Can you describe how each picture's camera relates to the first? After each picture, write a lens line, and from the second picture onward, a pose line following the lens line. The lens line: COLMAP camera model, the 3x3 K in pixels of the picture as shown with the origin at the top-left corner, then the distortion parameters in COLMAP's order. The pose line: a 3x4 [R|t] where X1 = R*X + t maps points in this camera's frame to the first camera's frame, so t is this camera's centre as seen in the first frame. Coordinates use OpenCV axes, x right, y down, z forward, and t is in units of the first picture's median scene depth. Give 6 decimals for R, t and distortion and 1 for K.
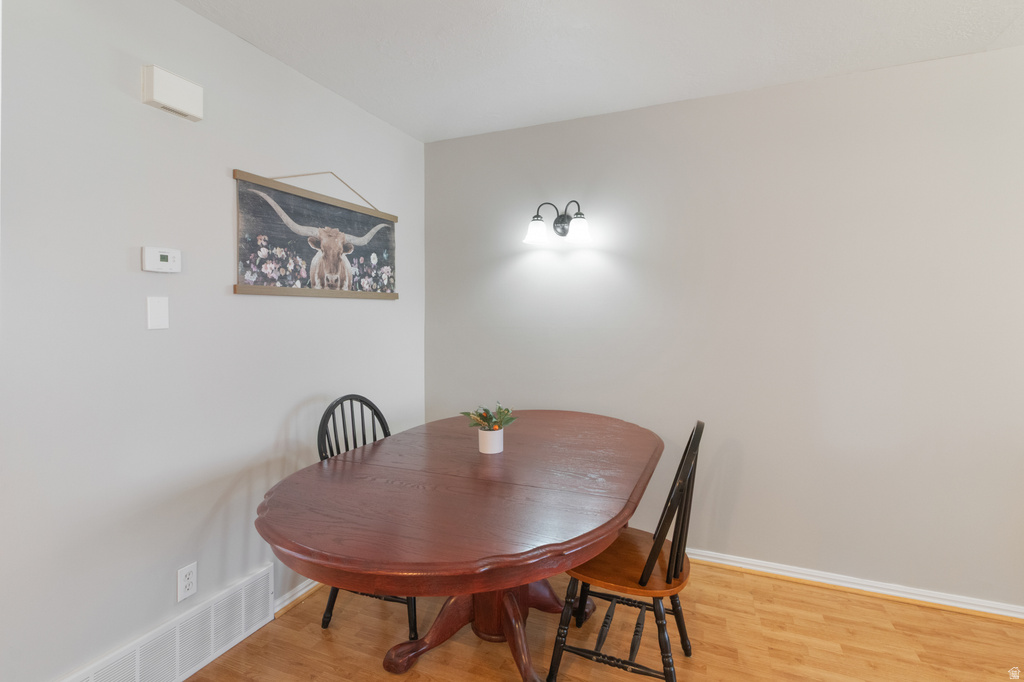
lens RADIAL K [[481.9, 0, 497.5], [0, 481.9, 315.5], [0, 0, 1]] dist [0.000009, 0.001104]
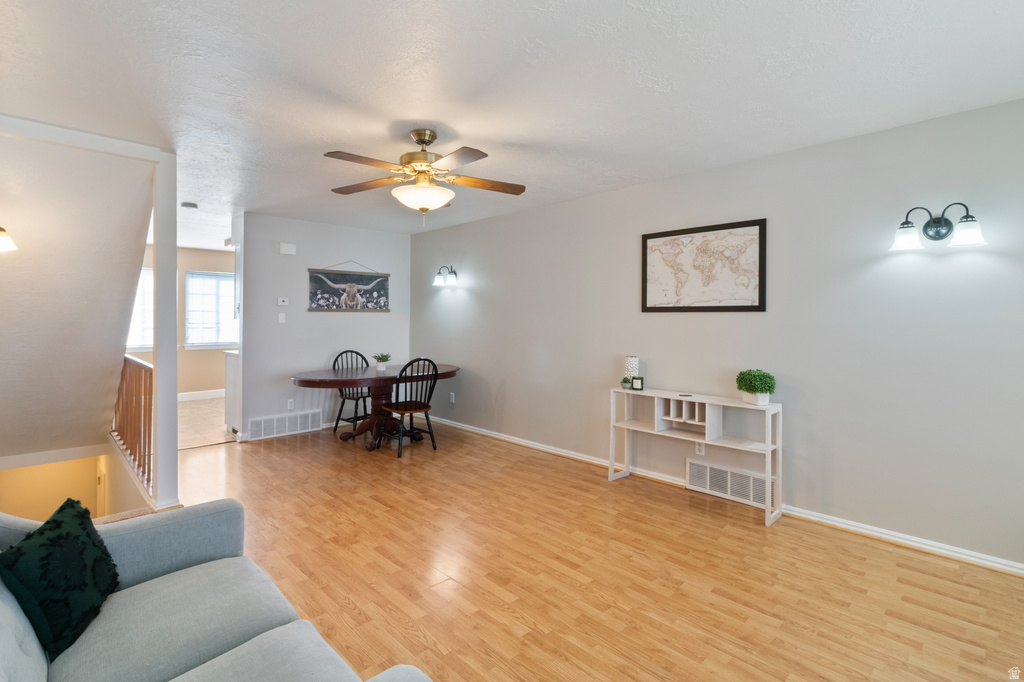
lens RADIAL K [[481.9, 0, 502.9], [0, 481.9, 321.6], [0, 0, 1]] dist [0.000009, 0.001104]
pose [[0.927341, 0.004968, -0.374184, 1.290663], [-0.003638, 0.999984, 0.004262, -0.001105], [0.374199, -0.002591, 0.927345, -0.989106]]
